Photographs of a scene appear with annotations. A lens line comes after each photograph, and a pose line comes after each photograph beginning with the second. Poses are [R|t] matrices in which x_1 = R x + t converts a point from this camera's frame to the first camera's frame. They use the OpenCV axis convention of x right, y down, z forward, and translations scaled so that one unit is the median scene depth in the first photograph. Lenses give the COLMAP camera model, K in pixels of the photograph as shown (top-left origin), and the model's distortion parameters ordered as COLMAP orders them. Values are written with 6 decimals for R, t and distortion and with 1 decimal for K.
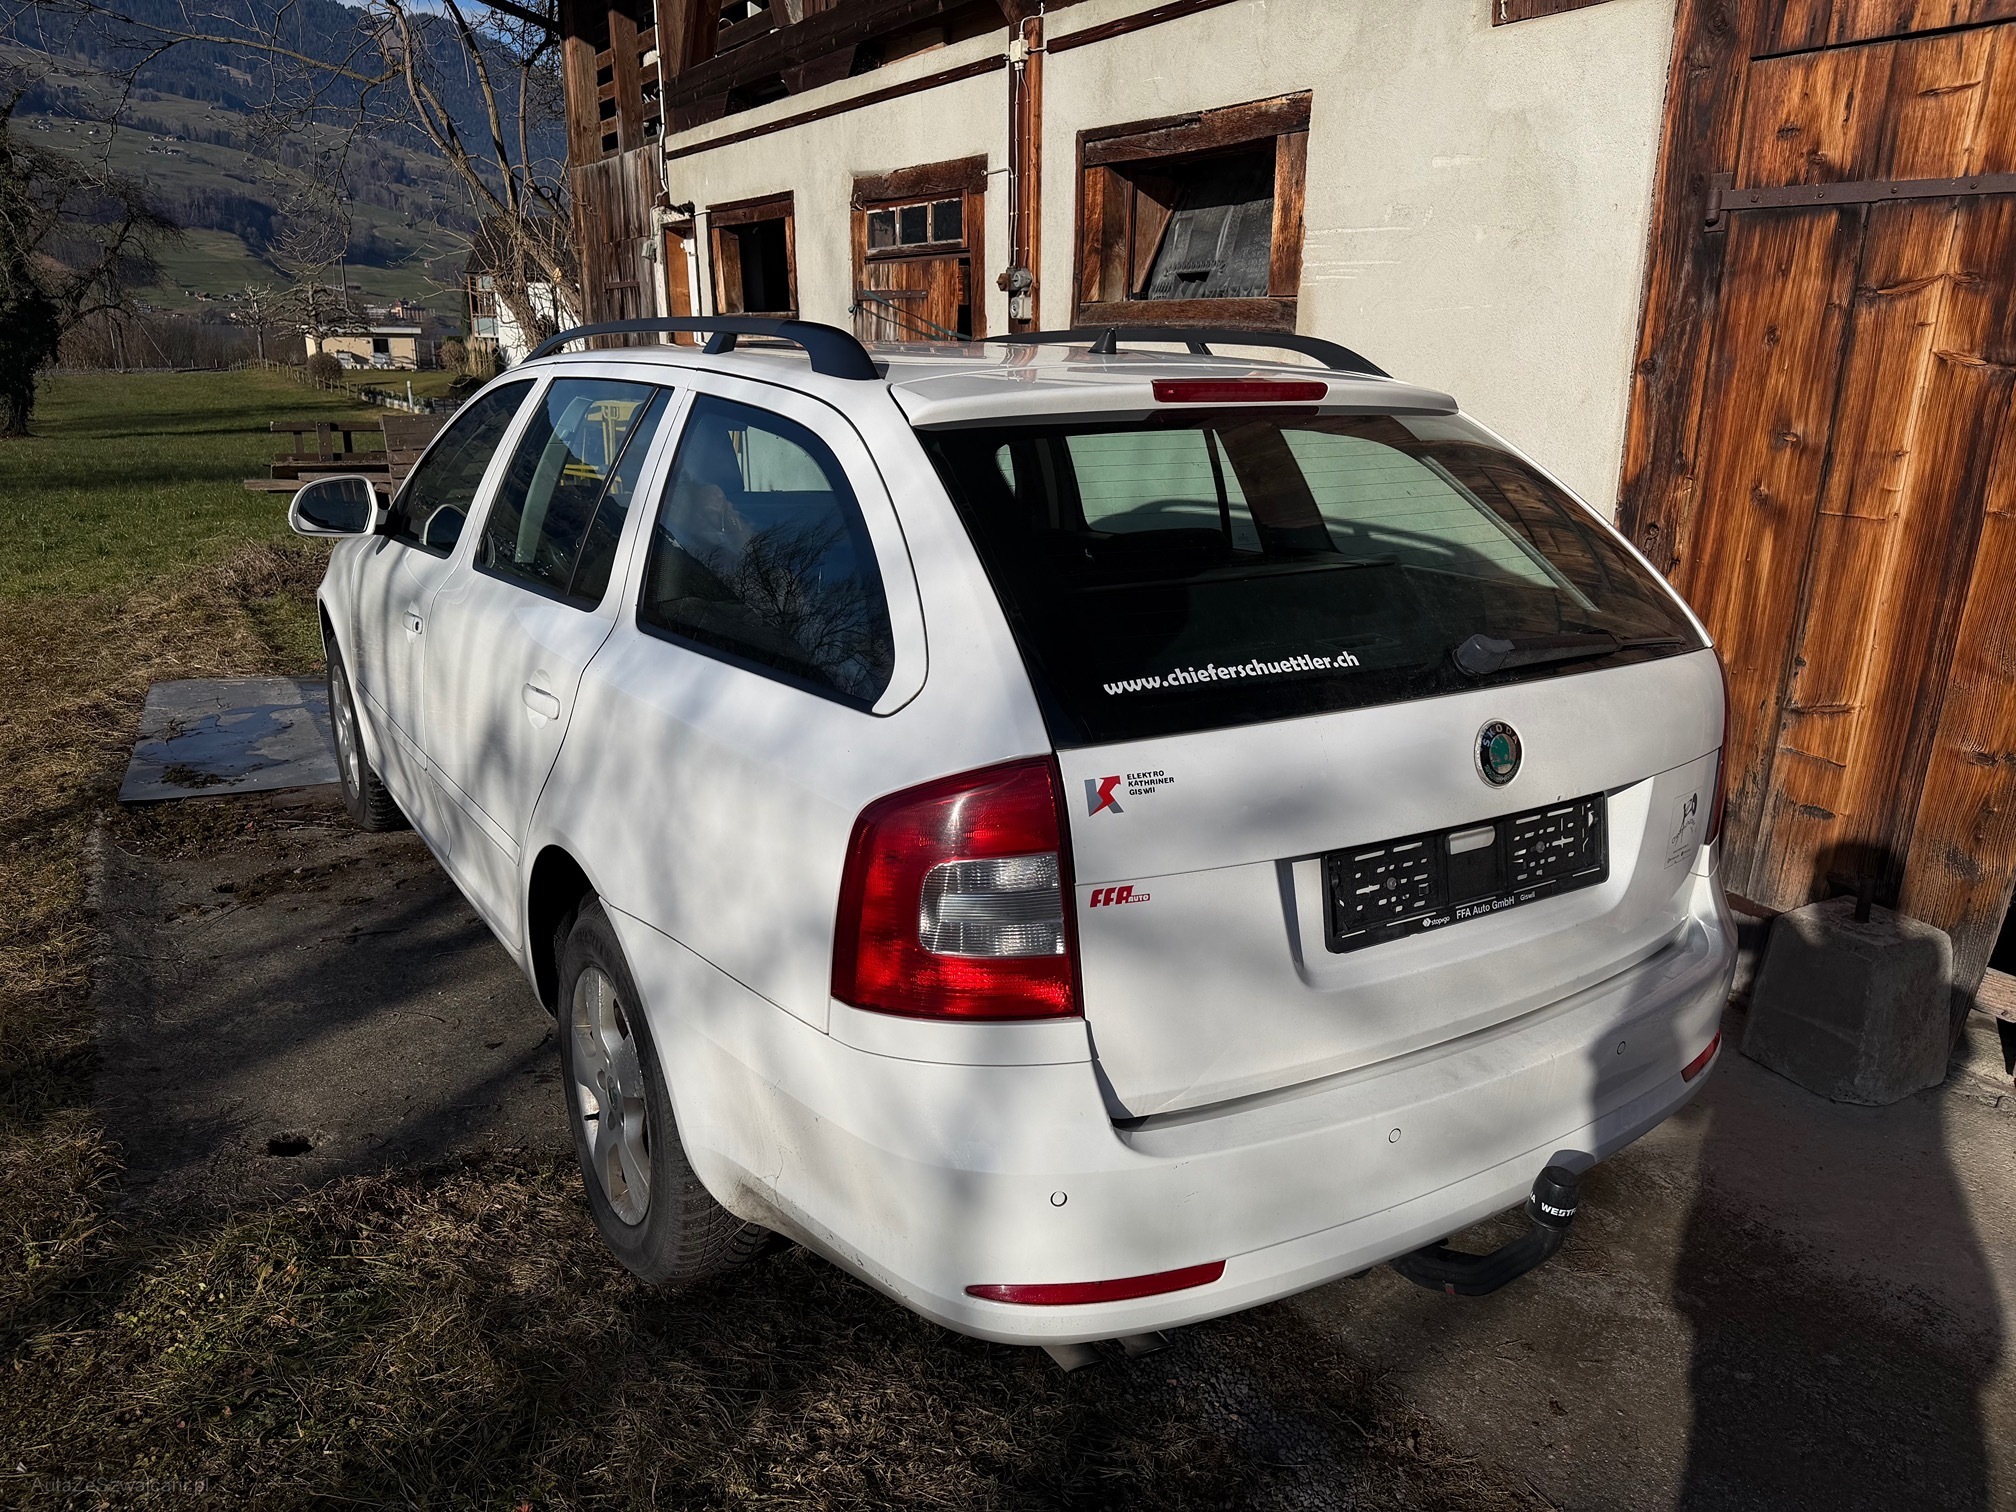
lens RADIAL K [[1430.0, 0, 1008.0], [0, 1430.0, 756.0], [0, 0, 1]] dist [0.071686, -0.079628]
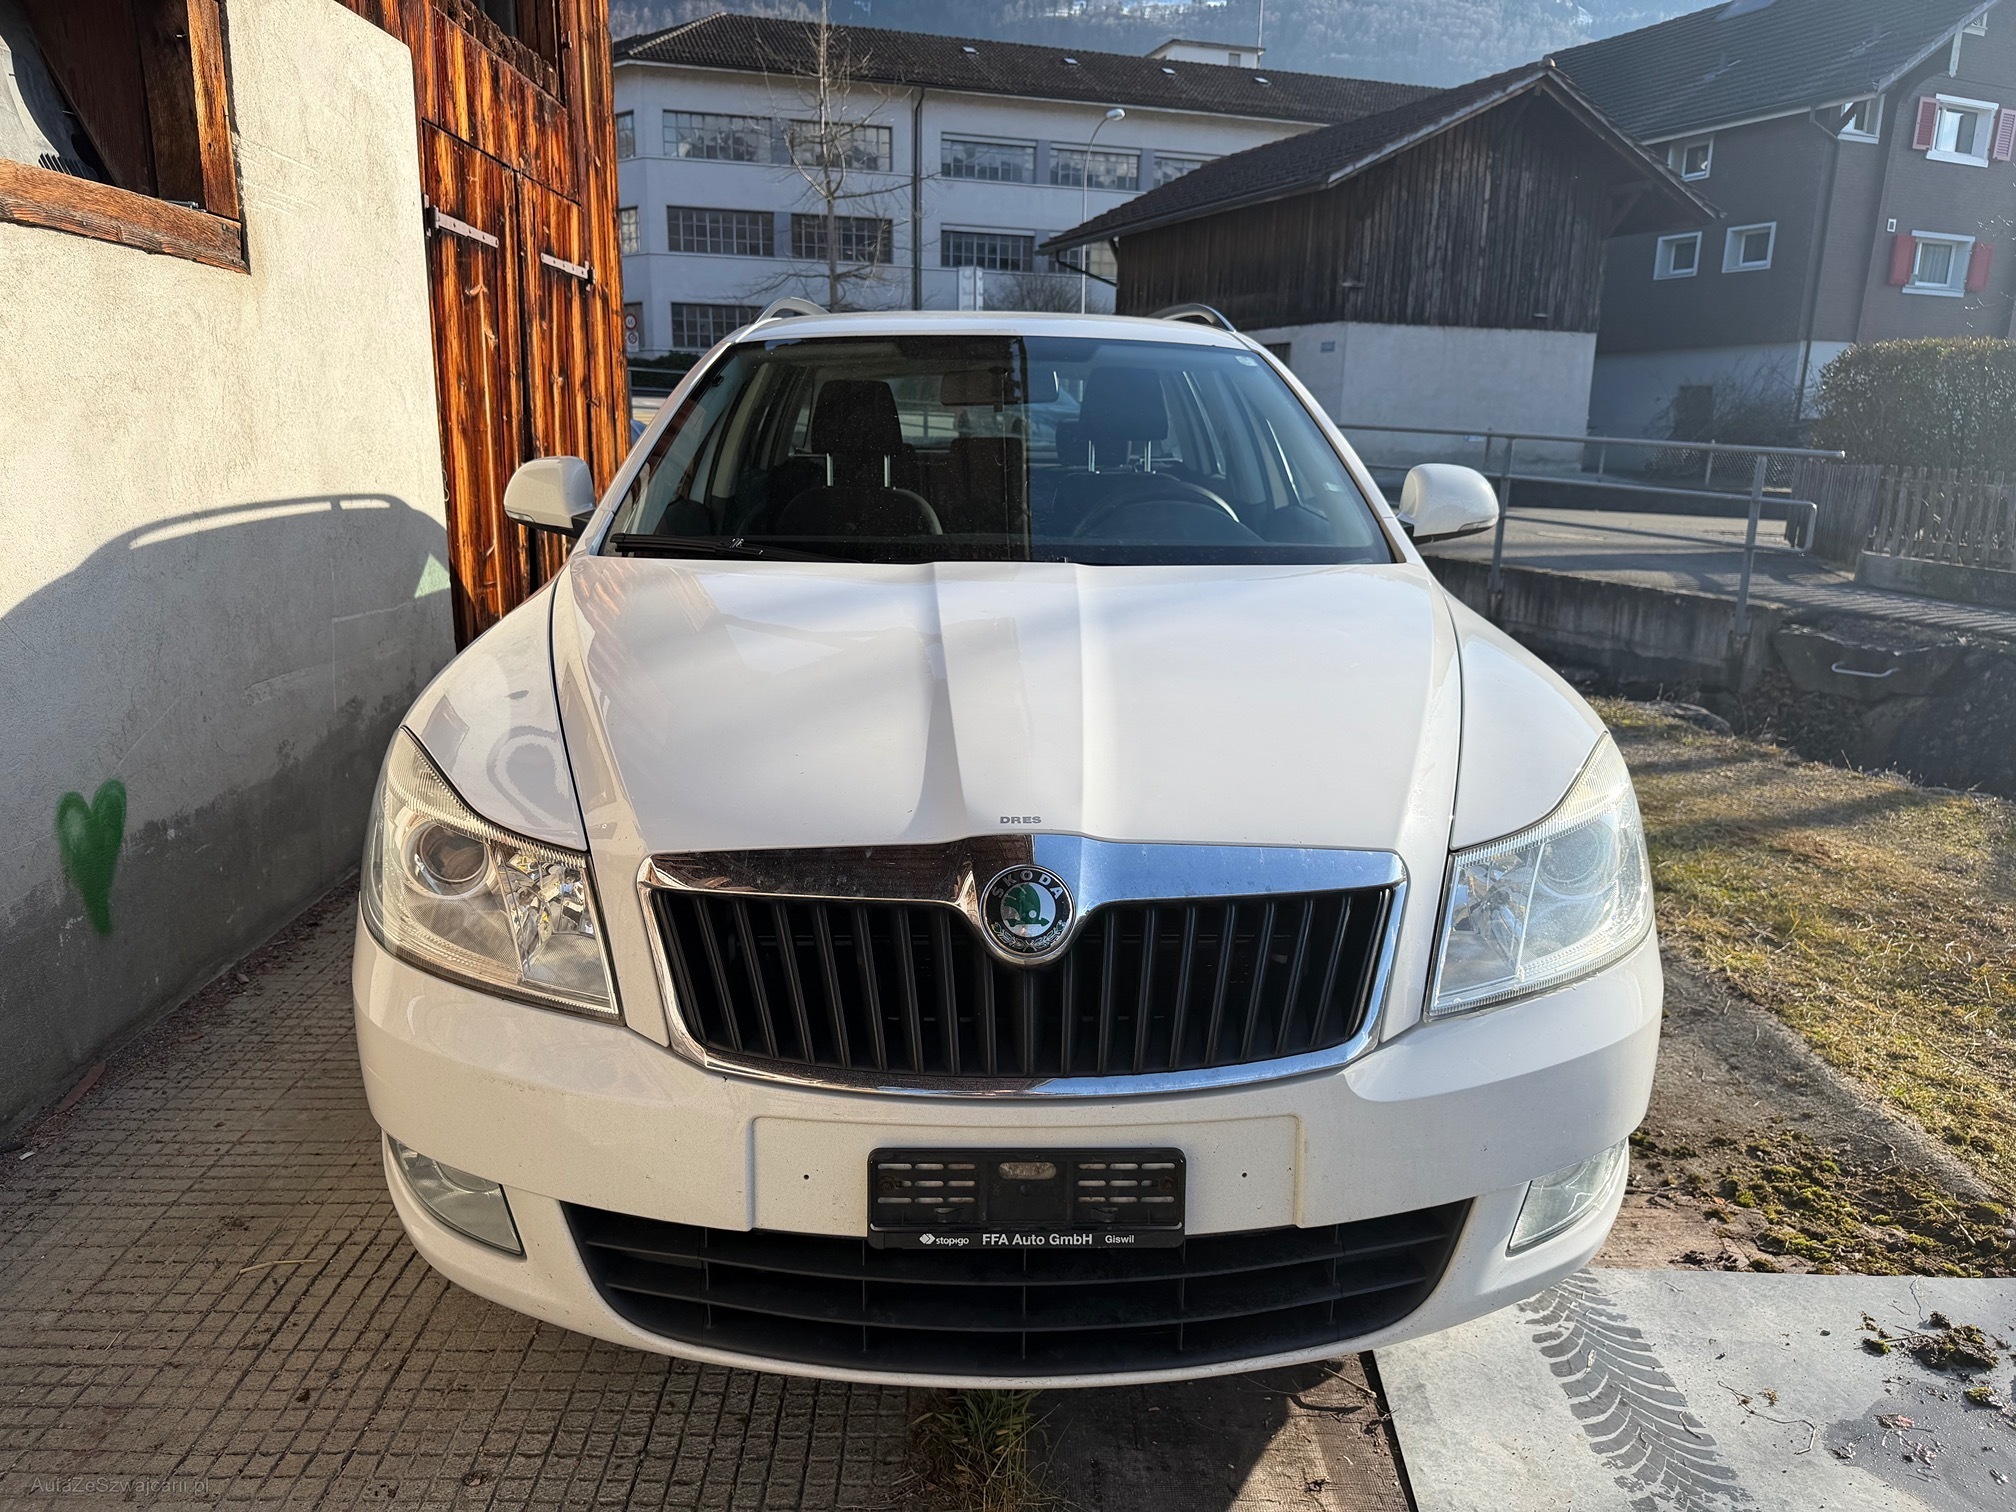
lens RADIAL K [[1443.6, 0, 1012.2], [0, 1443.6, 763.9], [0, 0, 1]] dist [0.005875, -0.002606]
pose [[-0.867677, -0.145053, 0.475496, -0.701901], [0.111296, 0.875527, 0.470176, -0.480273], [-0.484510, 0.460882, -0.743531, 1.891690]]
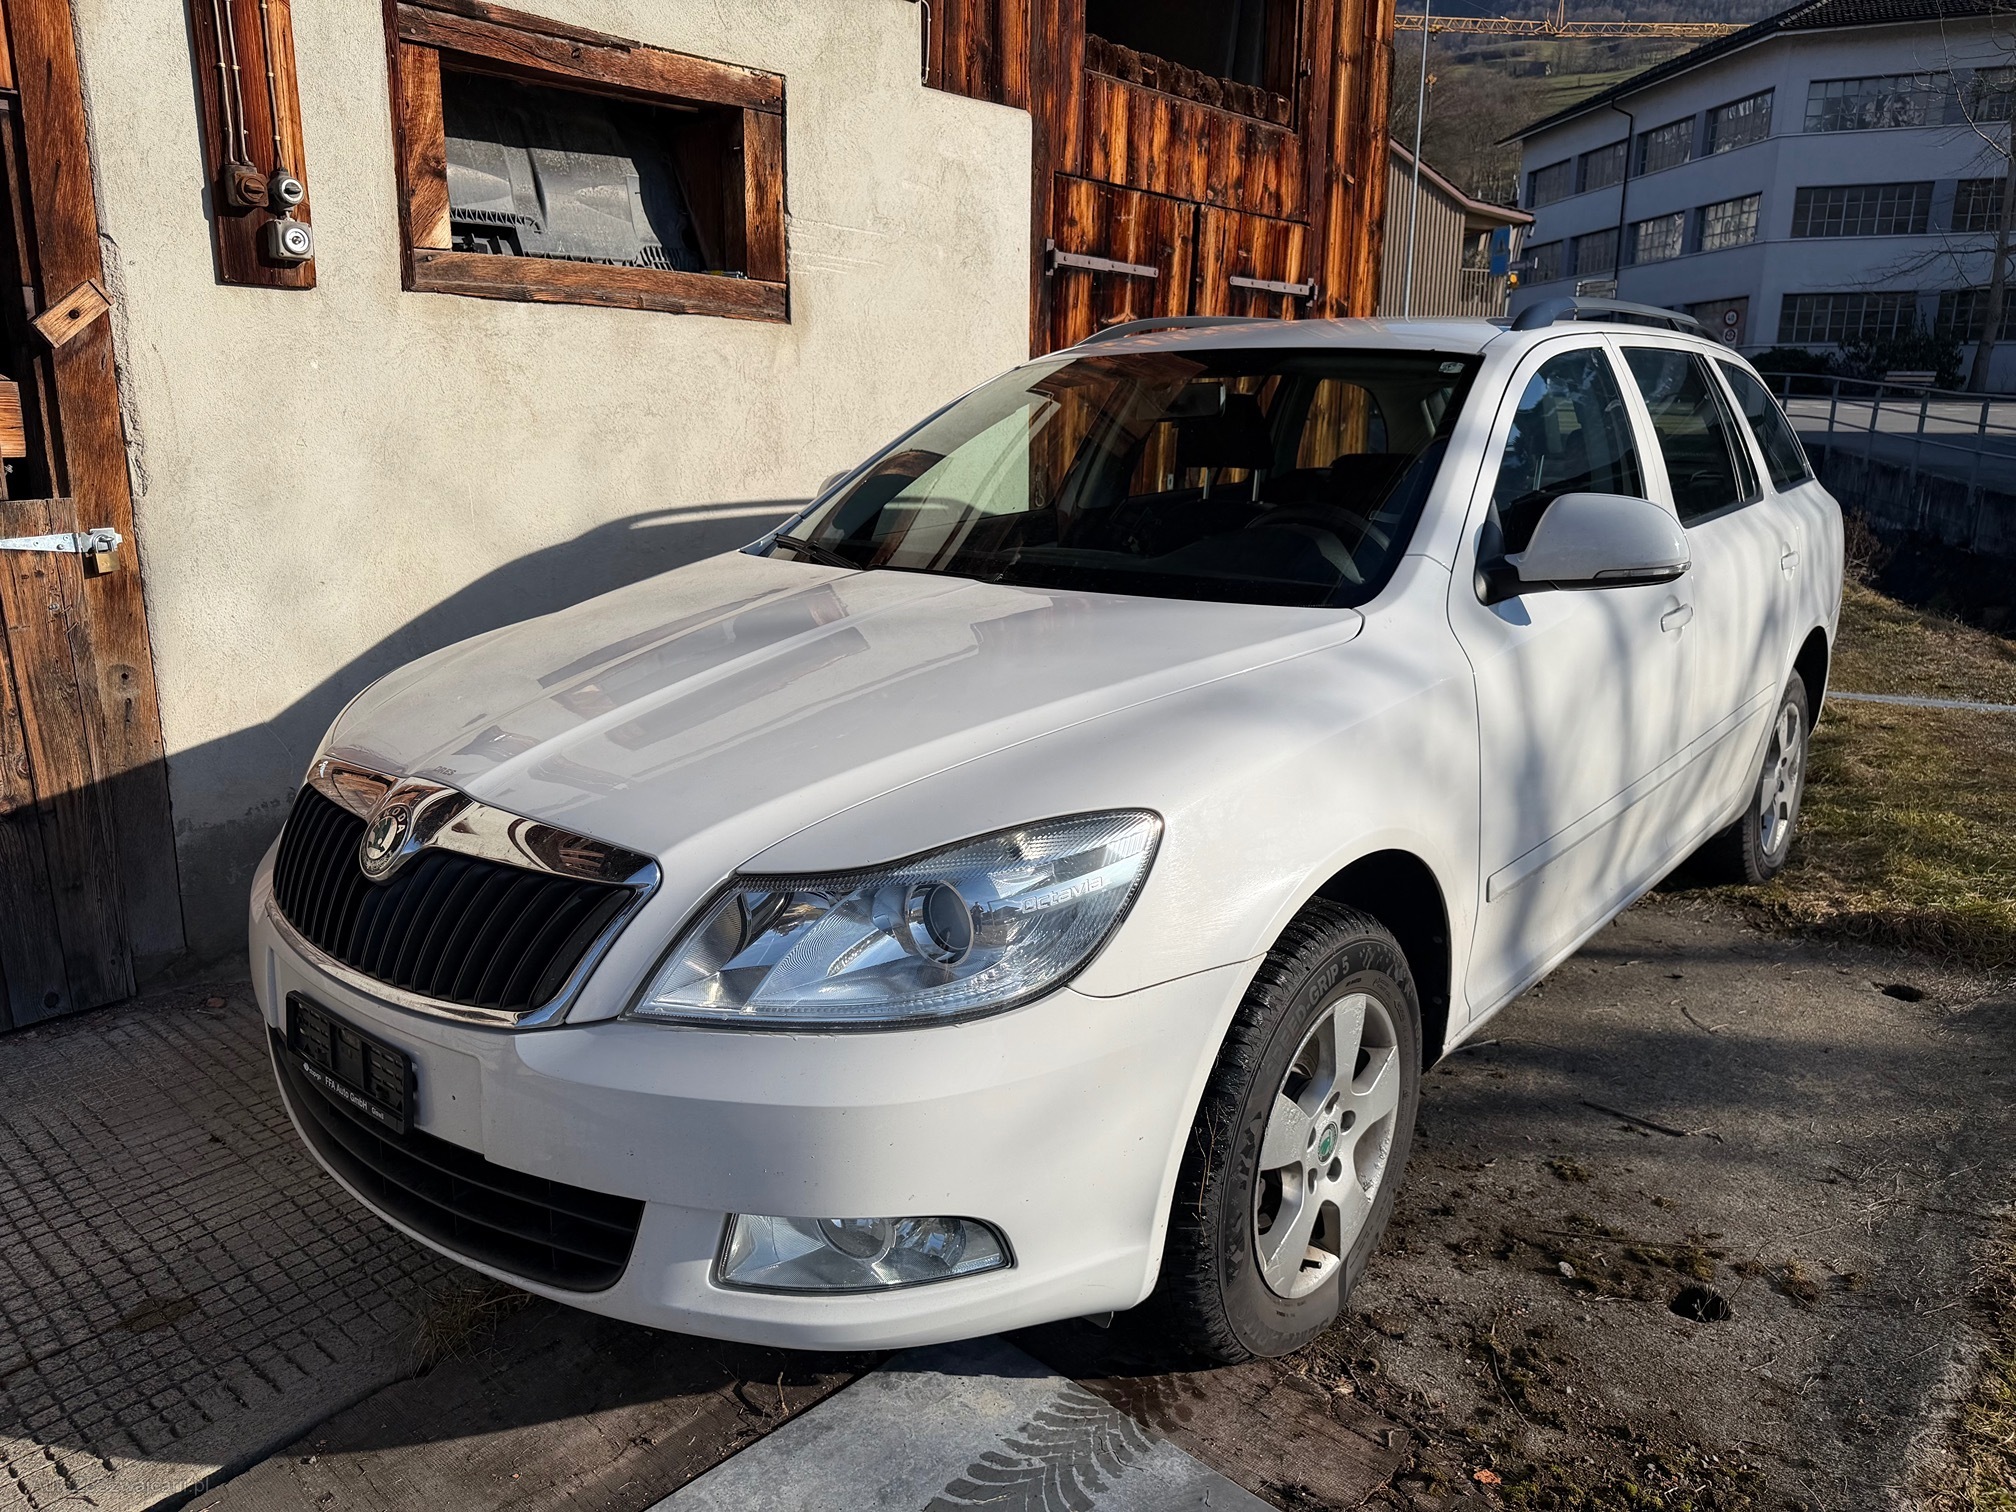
lens RADIAL K [[1430.0, 0, 1008.0], [0, 1430.0, 756.0], [0, 0, 1]] dist [0.071686, -0.079628]
pose [[-0.315036, -0.237461, 0.918893, -1.049486], [0.258544, 0.910104, 0.323829, -0.382554], [-0.913185, 0.339592, -0.225321, 1.502982]]
